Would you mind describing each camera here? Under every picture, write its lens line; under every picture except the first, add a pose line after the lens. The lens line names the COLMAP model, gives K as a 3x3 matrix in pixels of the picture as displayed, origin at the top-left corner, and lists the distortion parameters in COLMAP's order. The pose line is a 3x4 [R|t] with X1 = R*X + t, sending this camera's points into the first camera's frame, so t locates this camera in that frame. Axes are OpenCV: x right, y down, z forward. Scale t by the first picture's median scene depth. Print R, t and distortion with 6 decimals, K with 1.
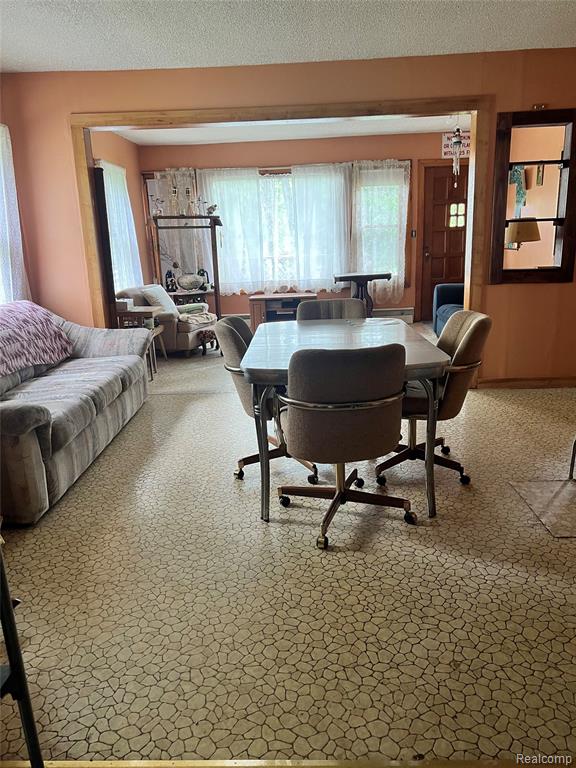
lens RADIAL K [[573.9, 0, 289.0], [0, 573.9, 381.5], [0, 0, 1]] dist [0.057643, -0.077319]
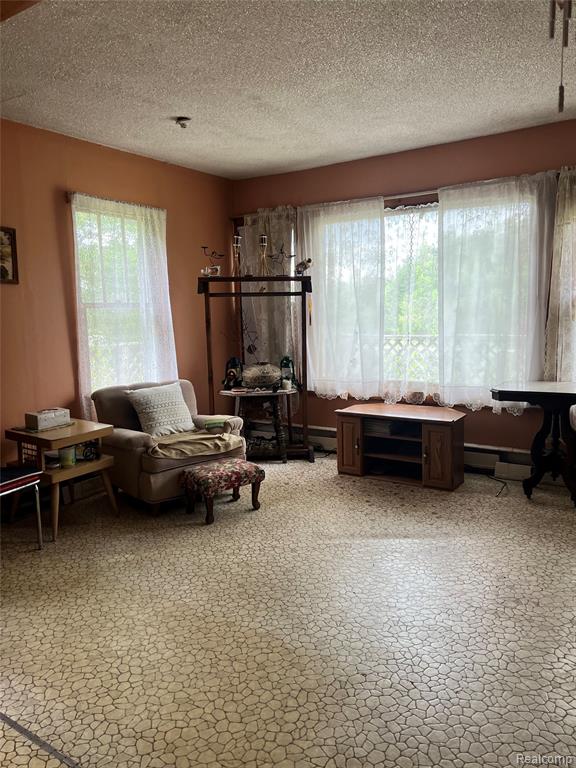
lens RADIAL K [[573.9, 0, 288.2], [0, 573.9, 382.5], [0, 0, 1]] dist [0.057643, -0.077319]
pose [[0.842278, 0.089632, -0.531538, 0.197614], [-0.137343, 0.989219, -0.050824, -0.135136], [0.521252, 0.115811, 0.845508, 0.462937]]
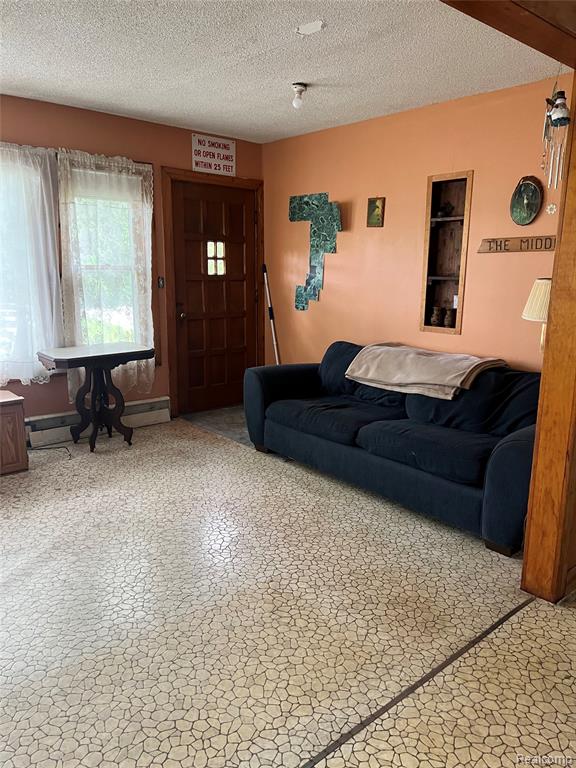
lens RADIAL K [[573.9, 0, 287.4], [0, 573.9, 391.4], [0, 0, 1]] dist [0.057643, -0.077319]
pose [[0.740835, -0.093949, 0.665084, -0.114203], [0.115996, 0.993188, 0.011089, -0.132308], [-0.661595, 0.068932, 0.746686, 0.458348]]
